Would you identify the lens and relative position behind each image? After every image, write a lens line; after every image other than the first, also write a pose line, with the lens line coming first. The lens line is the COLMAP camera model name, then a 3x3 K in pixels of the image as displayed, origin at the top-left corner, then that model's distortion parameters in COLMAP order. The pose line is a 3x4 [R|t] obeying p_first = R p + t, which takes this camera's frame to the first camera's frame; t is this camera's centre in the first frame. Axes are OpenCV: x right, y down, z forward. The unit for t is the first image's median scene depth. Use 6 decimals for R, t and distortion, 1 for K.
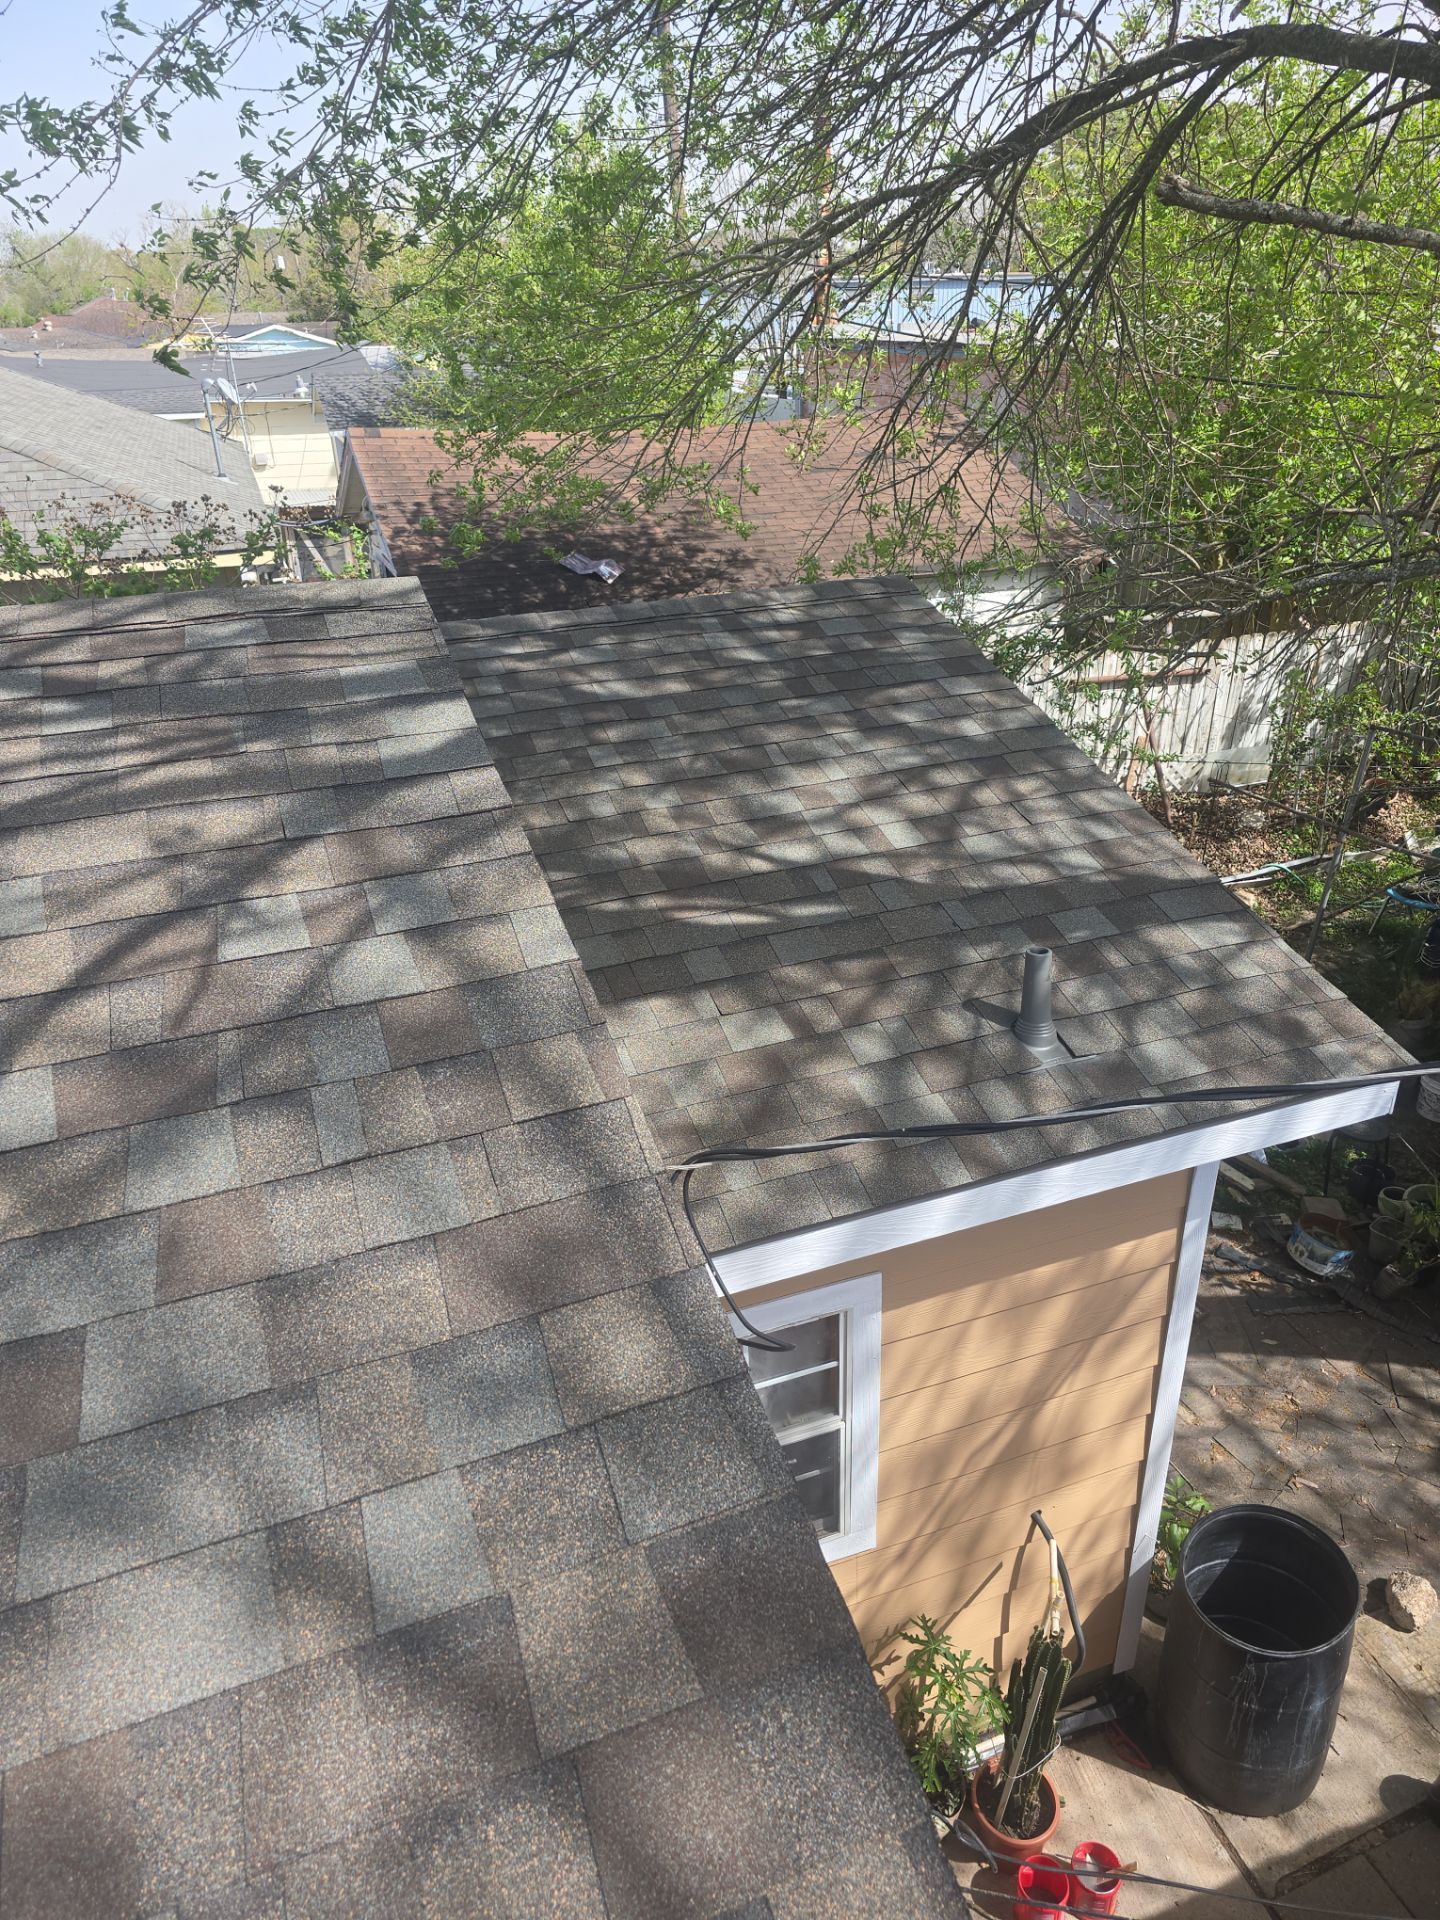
lens RADIAL K [[1272.5, 0, 762.3], [0, 1272.5, 967.6], [0, 0, 1]] dist [0.069381, -0.058133]
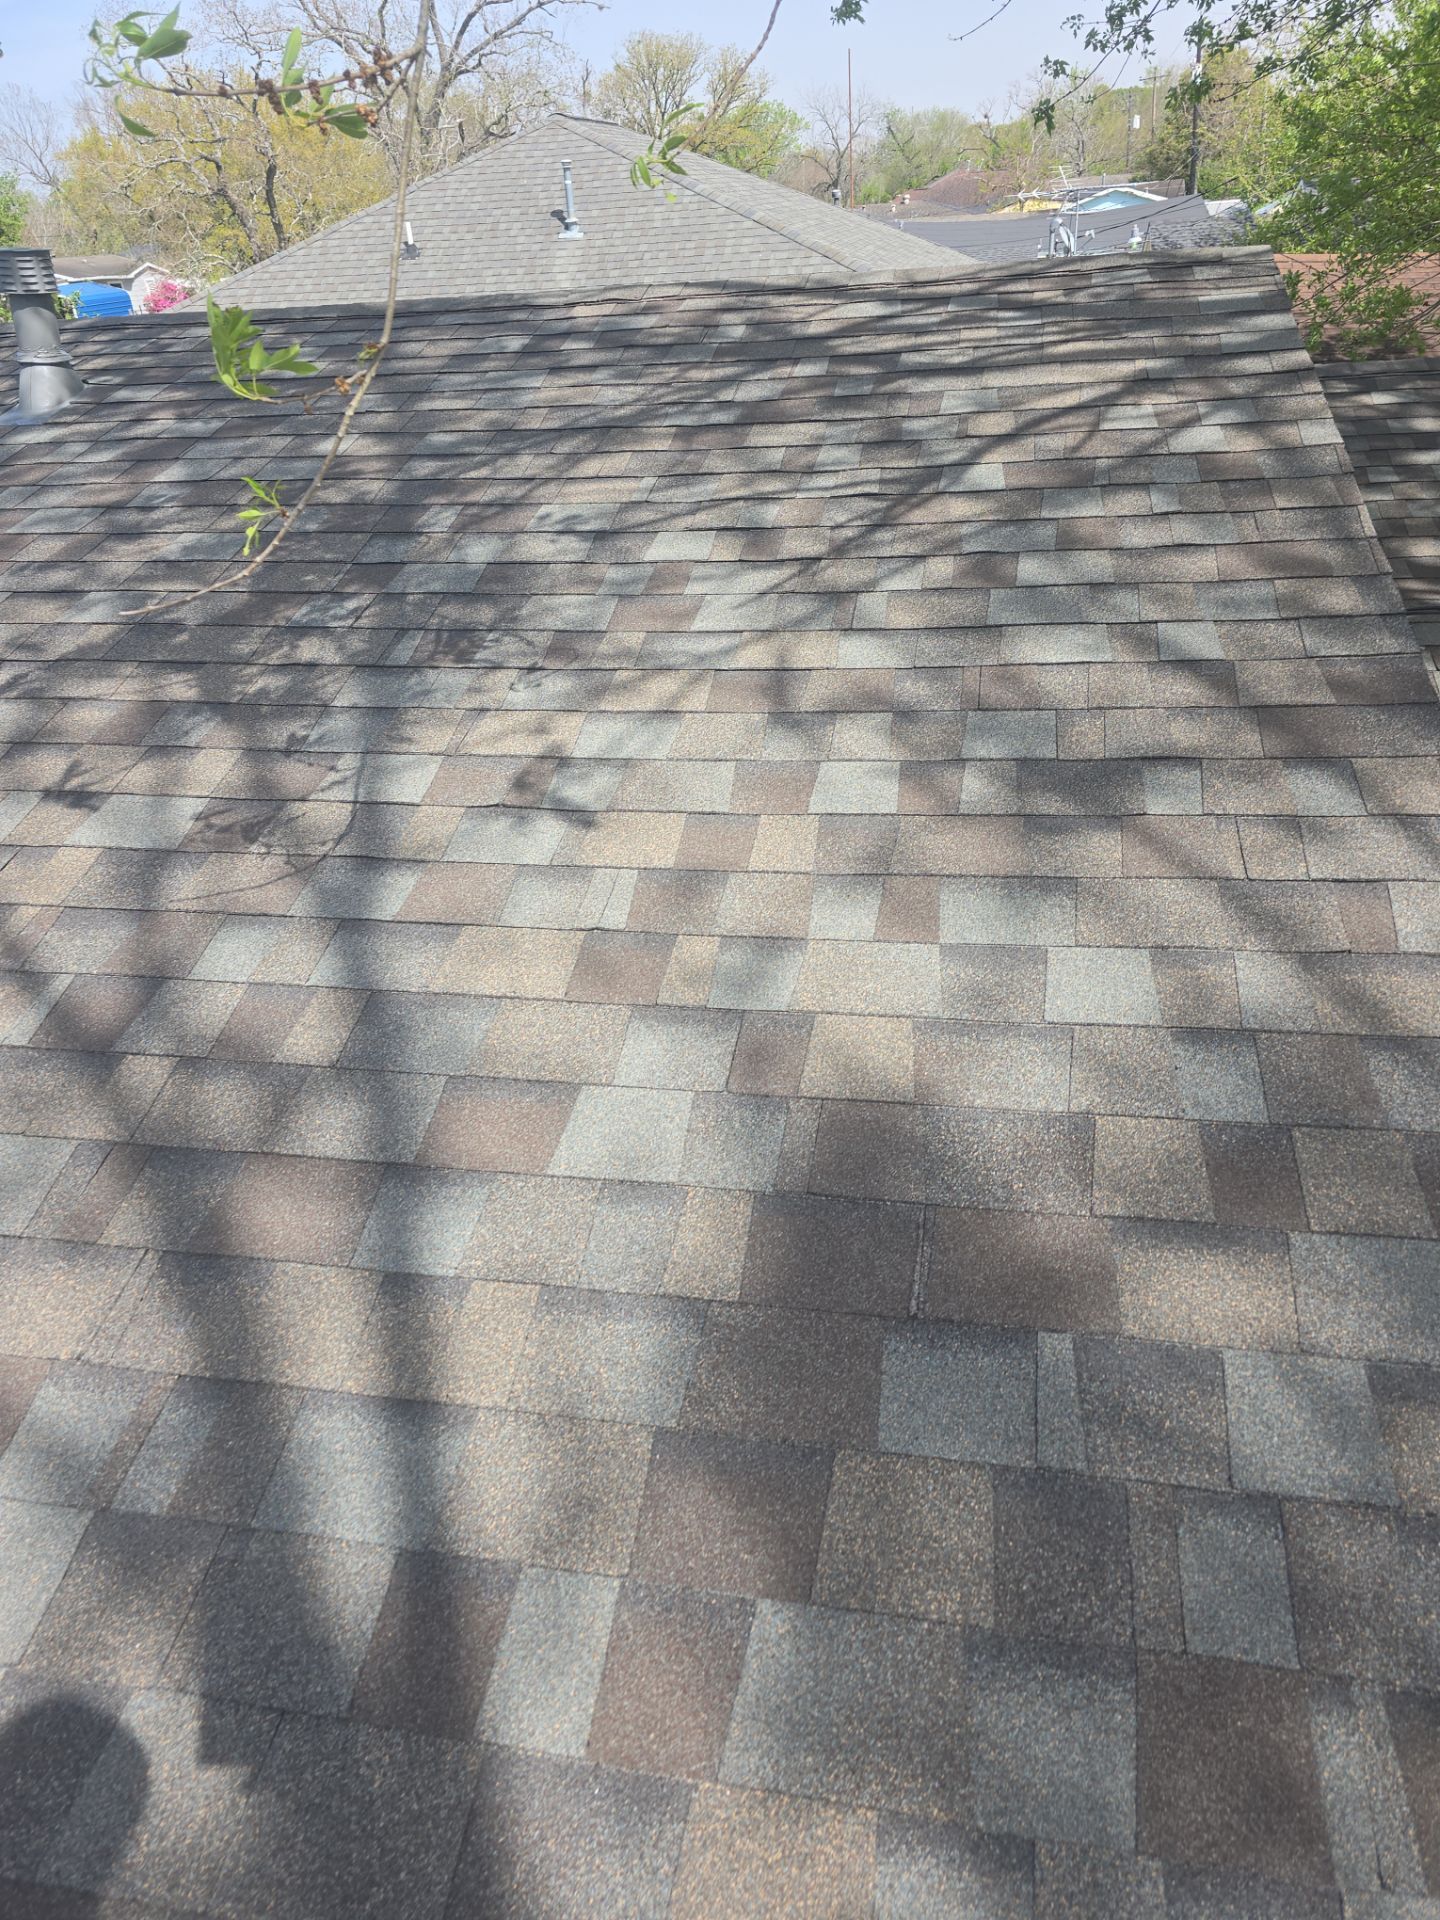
lens RADIAL K [[1296.7, 0, 753.5], [0, 1296.7, 933.6], [0, 0, 1]] dist [0.081675, -0.058519]
pose [[0.847348, 0.236272, -0.475581, 0.048608], [-0.210522, 0.971646, 0.107630, 0.192732], [0.487527, 0.008920, 0.873063, -0.227914]]
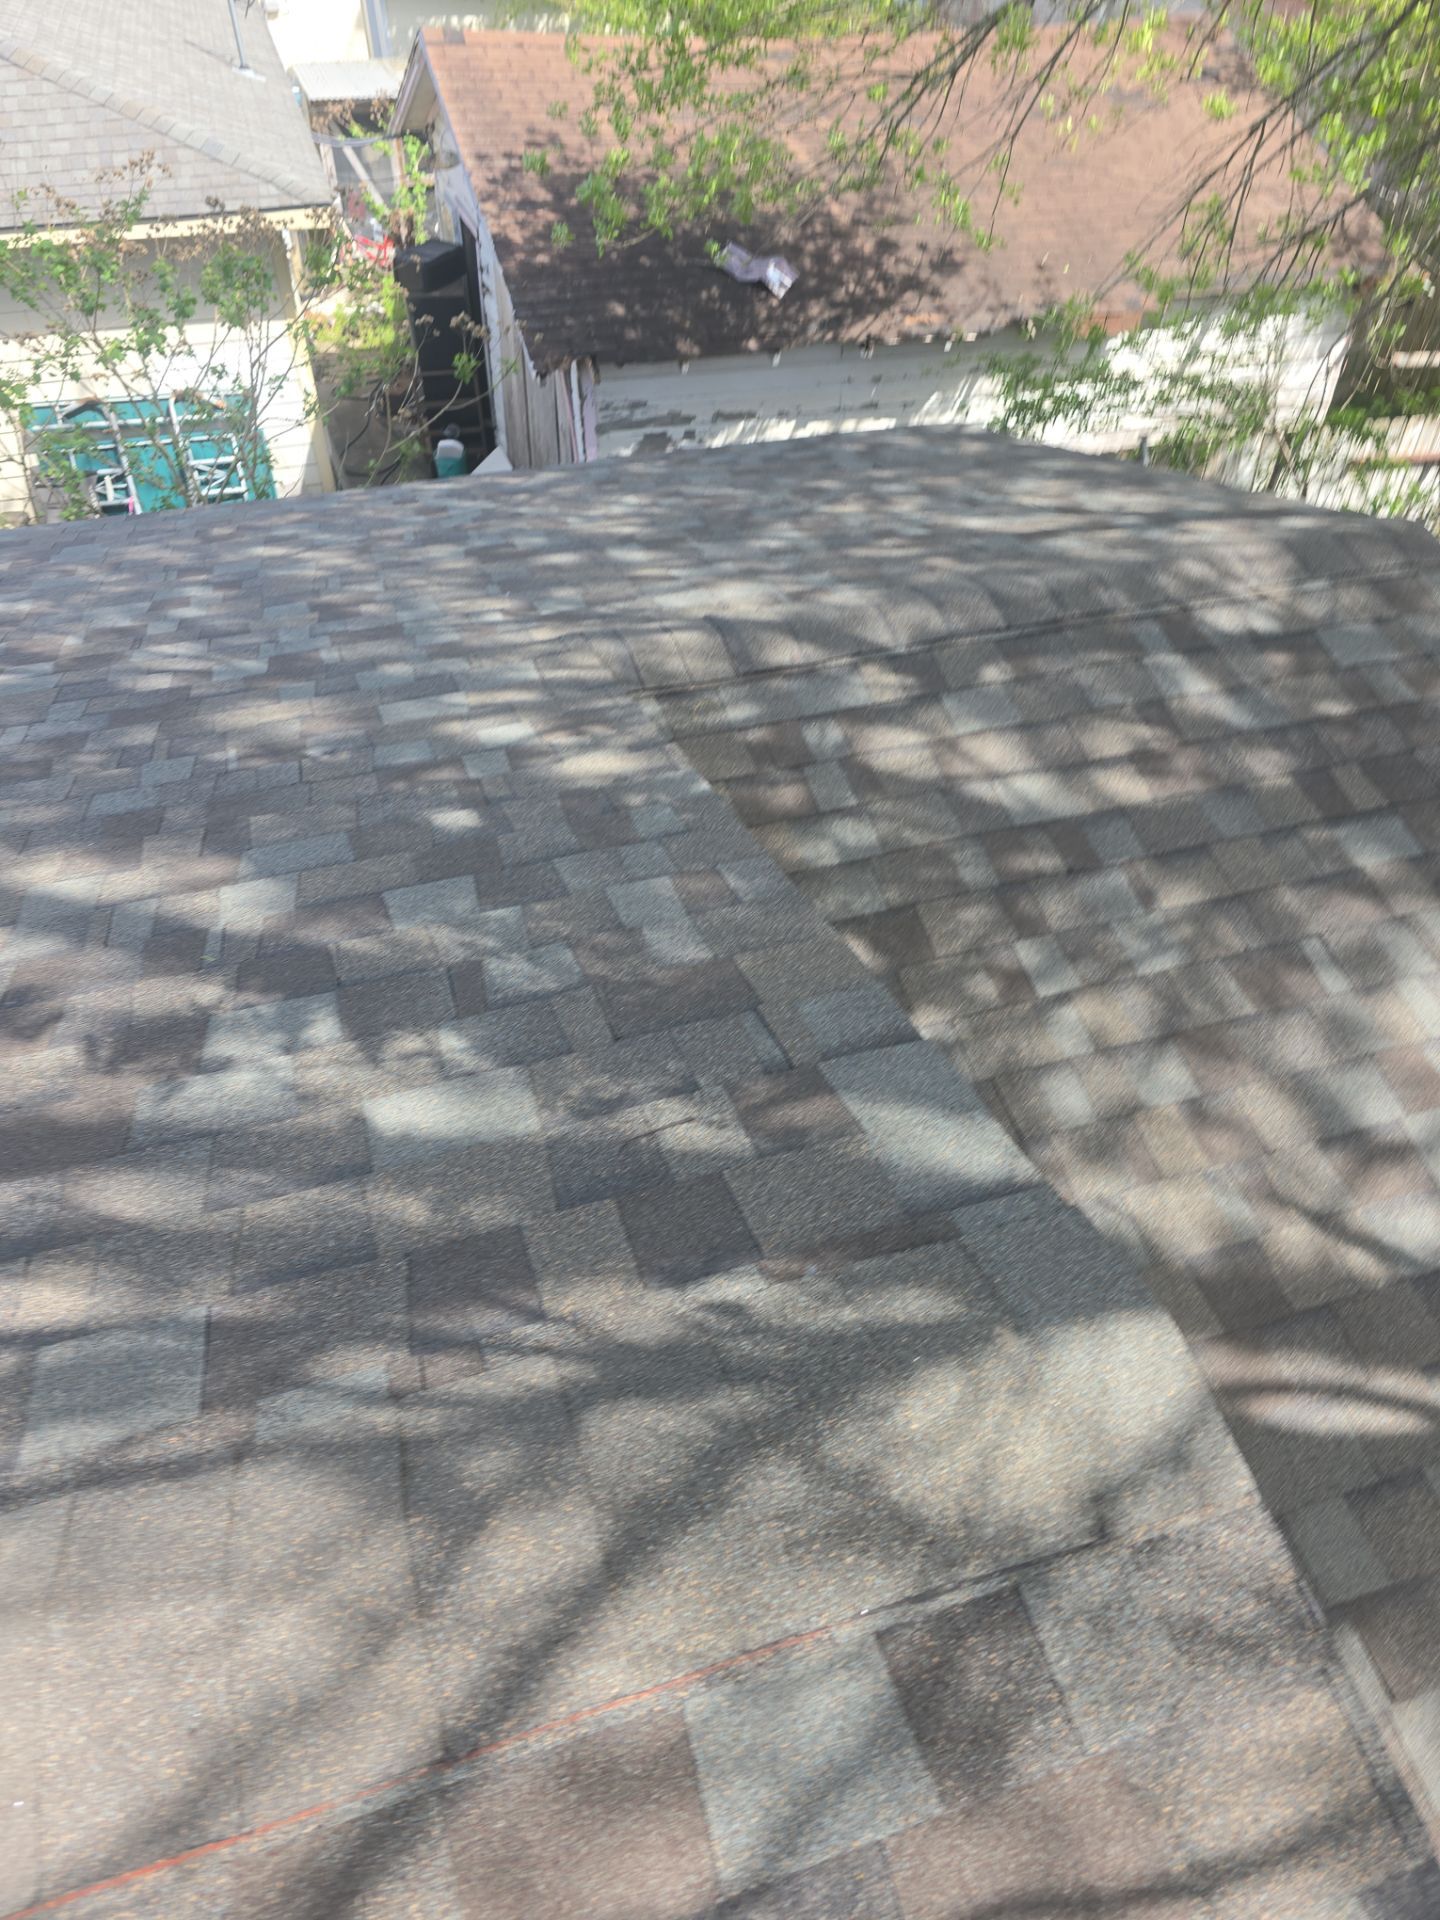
lens RADIAL K [[1272.5, 0, 762.3], [0, 1272.5, 967.6], [0, 0, 1]] dist [0.069381, -0.058133]
pose [[0.998108, 0.060867, -0.008742, -0.250363], [-0.056277, 0.961480, 0.269051, -0.316858], [0.024782, -0.268050, 0.963086, 0.405930]]
